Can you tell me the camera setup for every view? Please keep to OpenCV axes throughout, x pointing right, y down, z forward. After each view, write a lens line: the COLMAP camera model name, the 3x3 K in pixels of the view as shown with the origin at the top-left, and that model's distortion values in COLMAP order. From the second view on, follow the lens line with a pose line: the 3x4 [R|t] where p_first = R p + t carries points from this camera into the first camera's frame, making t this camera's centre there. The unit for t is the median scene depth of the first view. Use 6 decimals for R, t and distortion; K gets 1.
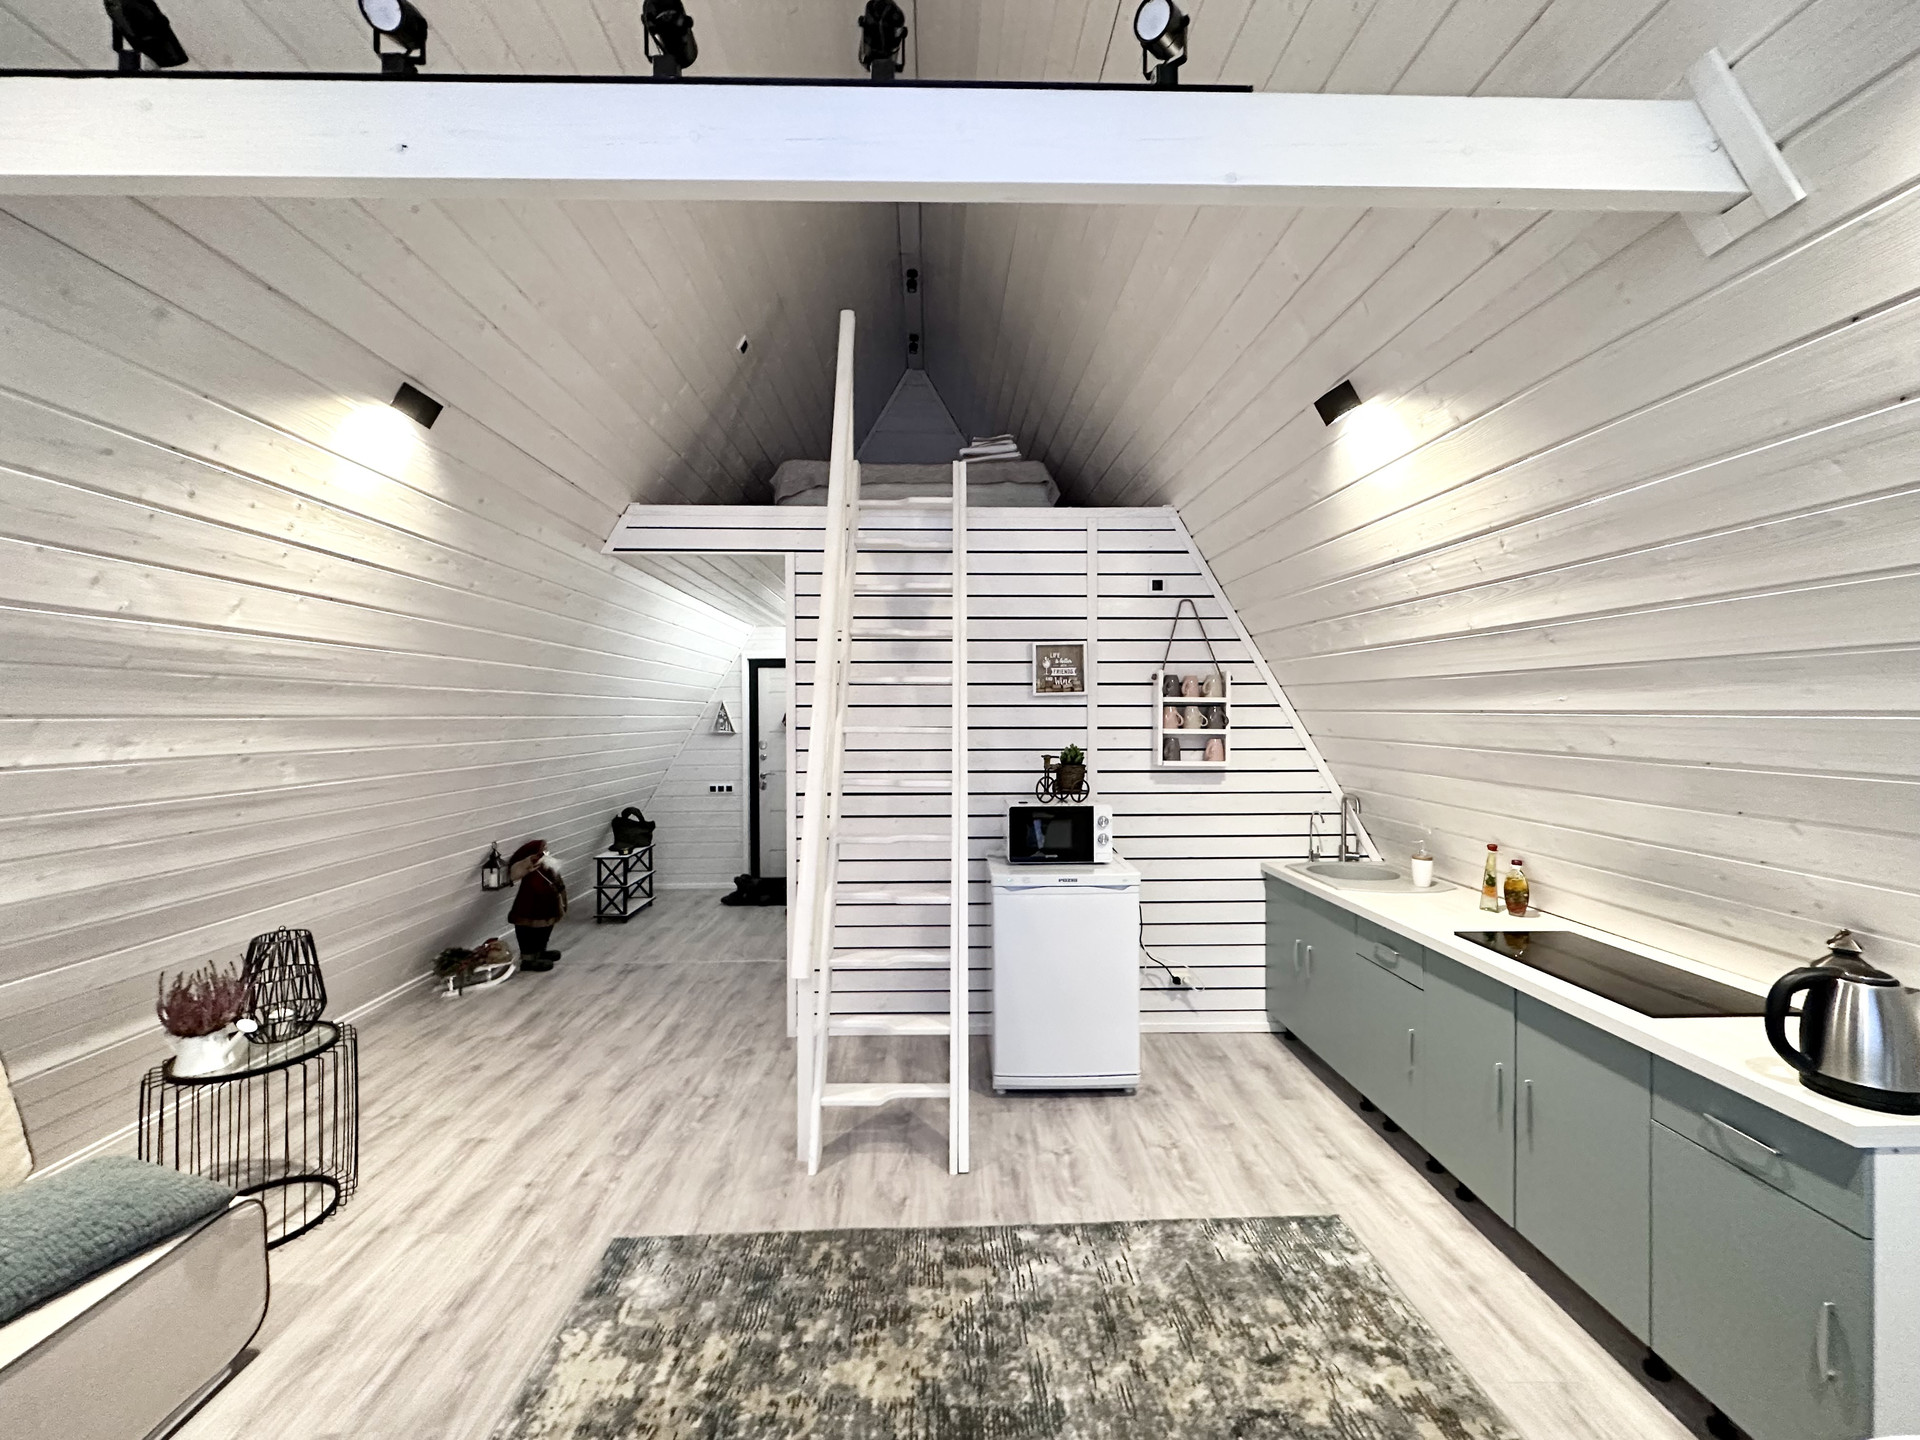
lens RADIAL K [[761.7, 0, 960.0], [0, 761.7, 720.0], [0, 0, 1]] dist [0.000652, -0.000497]
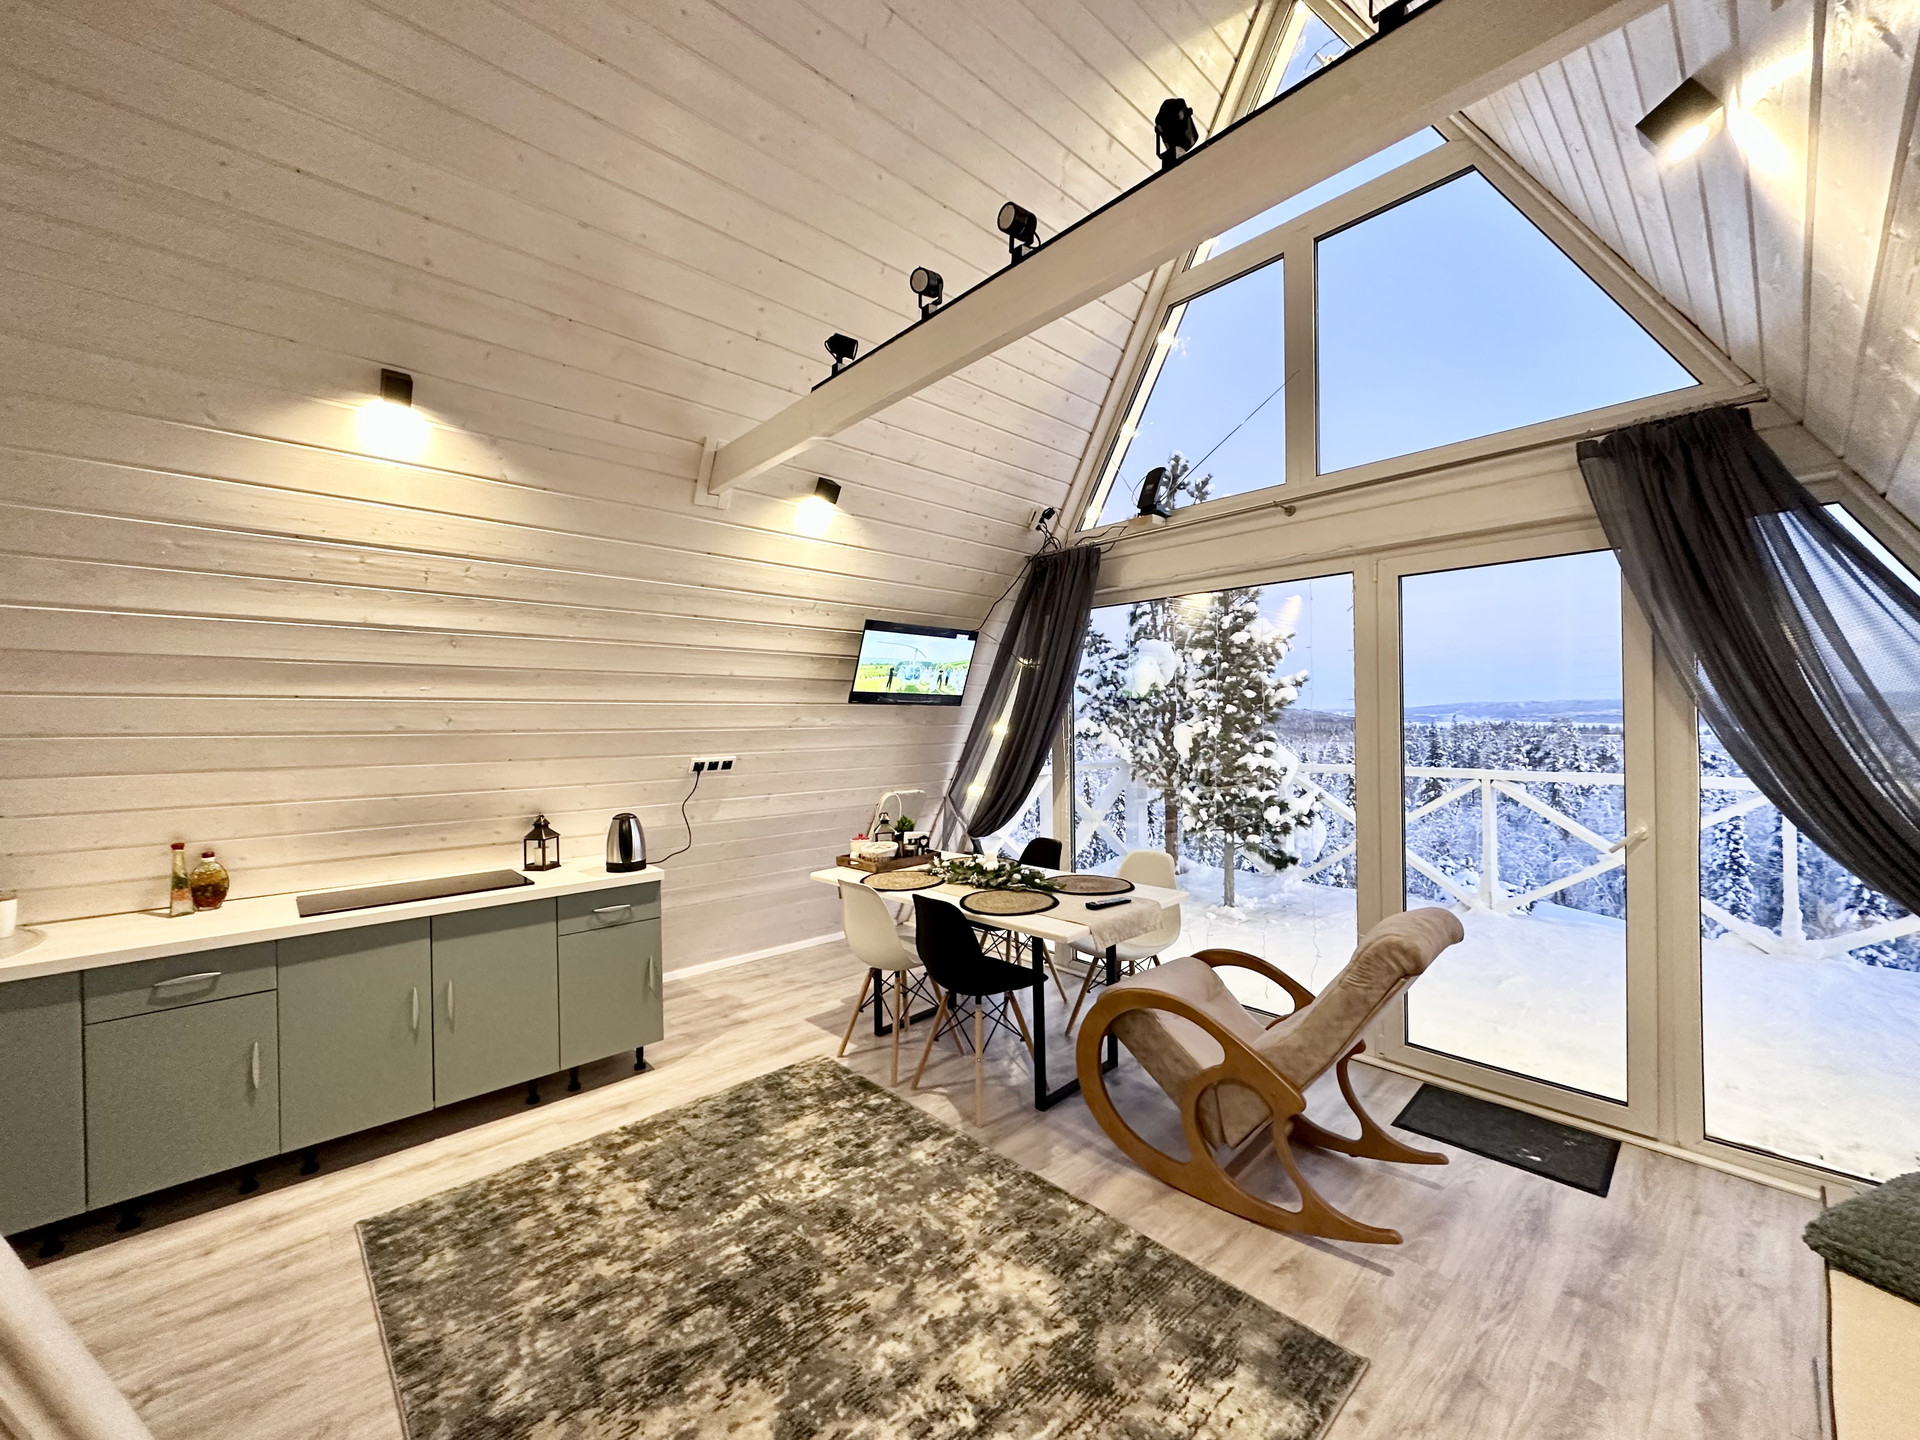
lens RADIAL K [[762.6, 0, 960.0], [0, 762.6, 720.0], [0, 0, 1]] dist [-0.000803, -0.000016]
pose [[-0.652473, 0.010002, 0.757746, -0.862514], [0.019257, 0.999809, 0.003384, 0.042565], [-0.757568, 0.016799, -0.652541, 1.249351]]
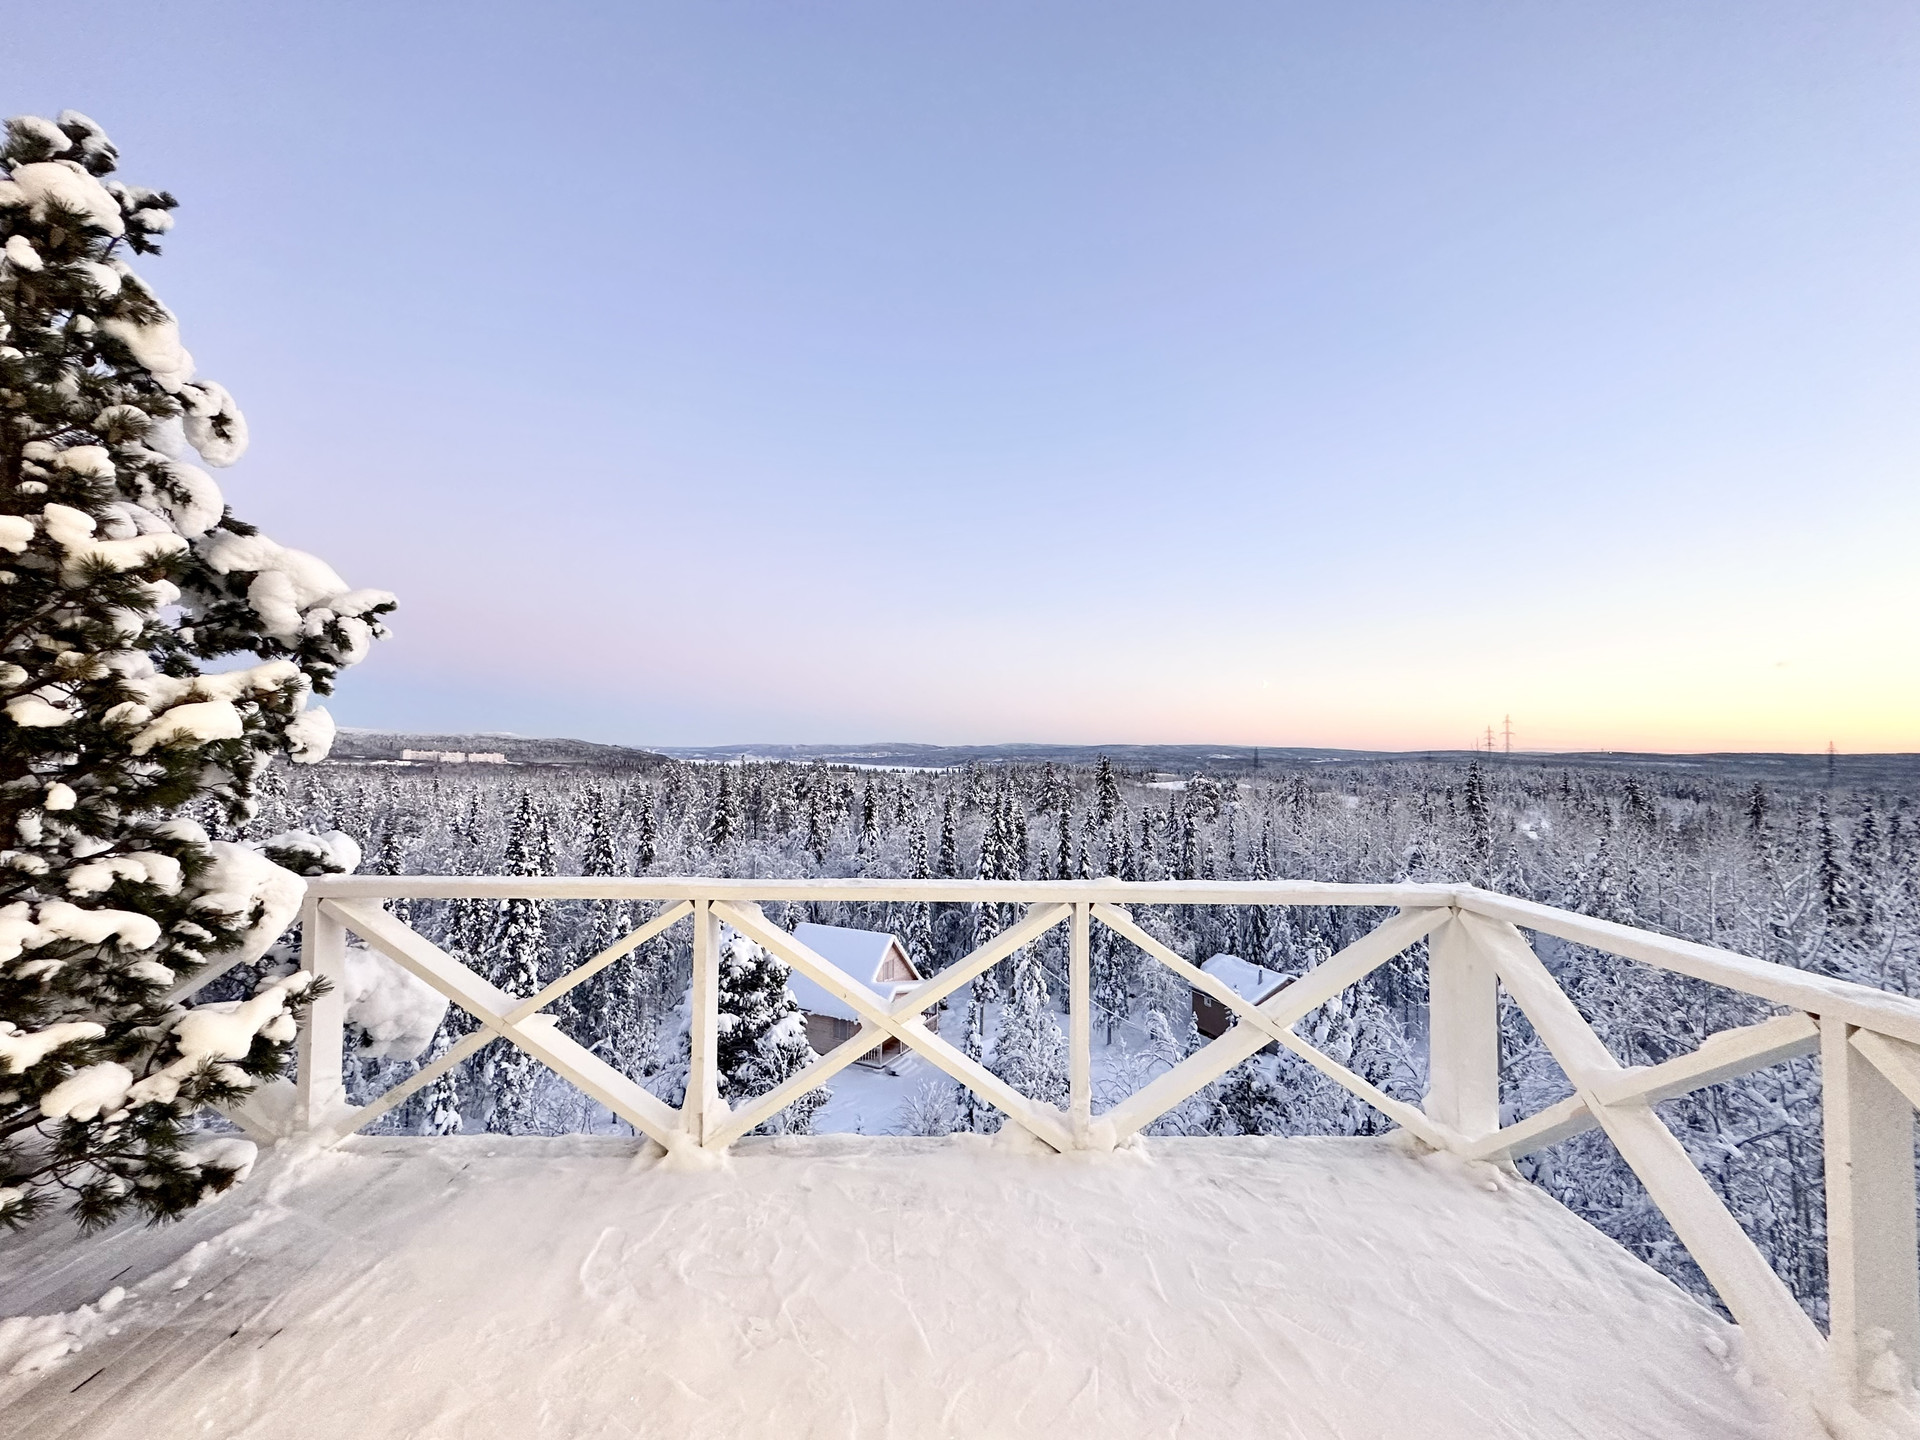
lens RADIAL K [[761.7, 0, 960.0], [0, 761.7, 720.0], [0, 0, 1]] dist [0.000652, -0.000497]
pose [[-0.999917, -0.007606, 0.010410, -0.527545], [-0.008011, 0.999190, -0.039430, 0.008769], [-0.010102, -0.039511, -0.999168, -0.495963]]
